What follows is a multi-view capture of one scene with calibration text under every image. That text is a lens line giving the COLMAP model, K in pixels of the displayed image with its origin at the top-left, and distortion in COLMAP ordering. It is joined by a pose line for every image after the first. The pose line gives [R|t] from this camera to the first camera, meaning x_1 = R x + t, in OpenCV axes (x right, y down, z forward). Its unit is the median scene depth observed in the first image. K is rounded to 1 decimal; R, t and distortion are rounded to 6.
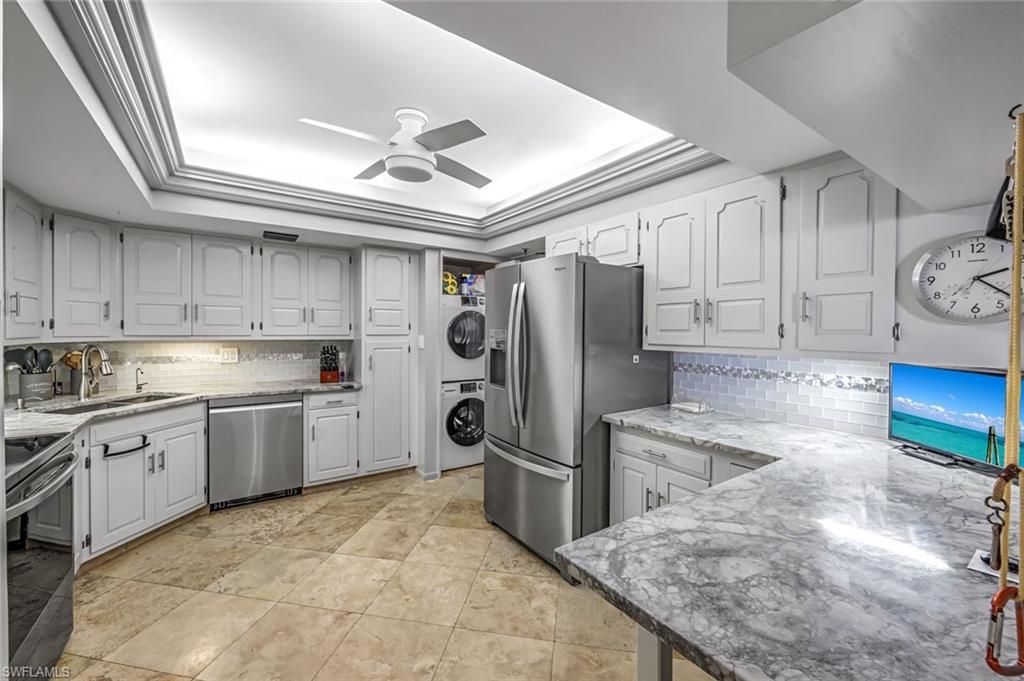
lens RADIAL K [[408.5, 0, 507.8], [0, 408.5, 335.3], [0, 0, 1]] dist [0.000872, 0.000092]
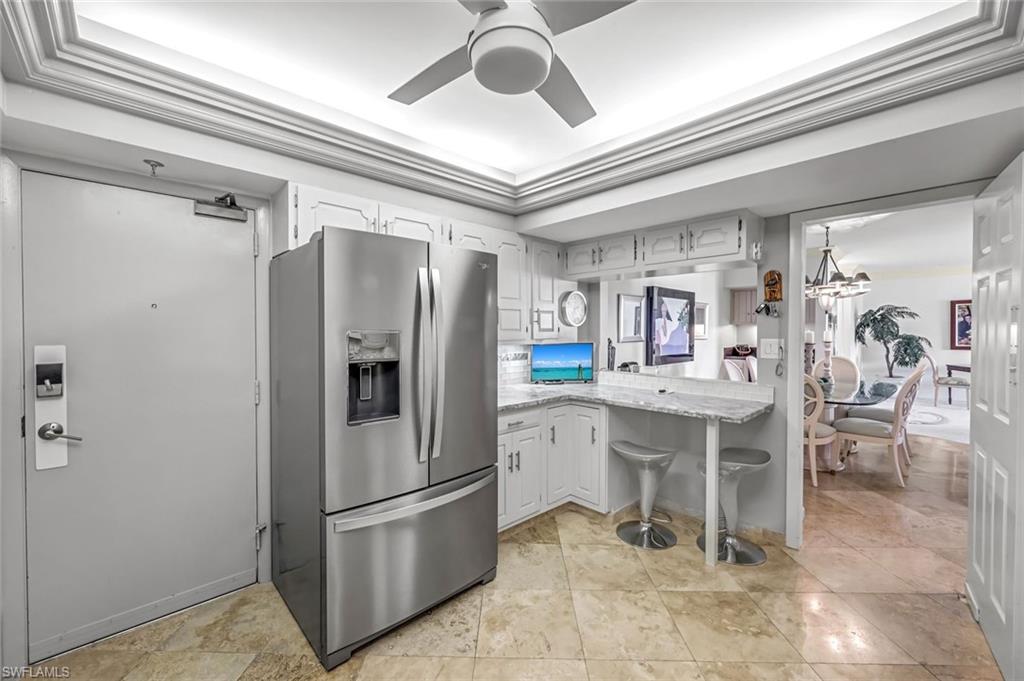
lens RADIAL K [[408.5, 0, 507.8], [0, 408.5, 335.3], [0, 0, 1]] dist [0.000872, 0.000092]
pose [[-0.159824, -0.017164, 0.986996, -1.109267], [0.010112, 0.999768, 0.019024, -0.023580], [-0.987094, 0.013021, -0.159613, 1.469929]]
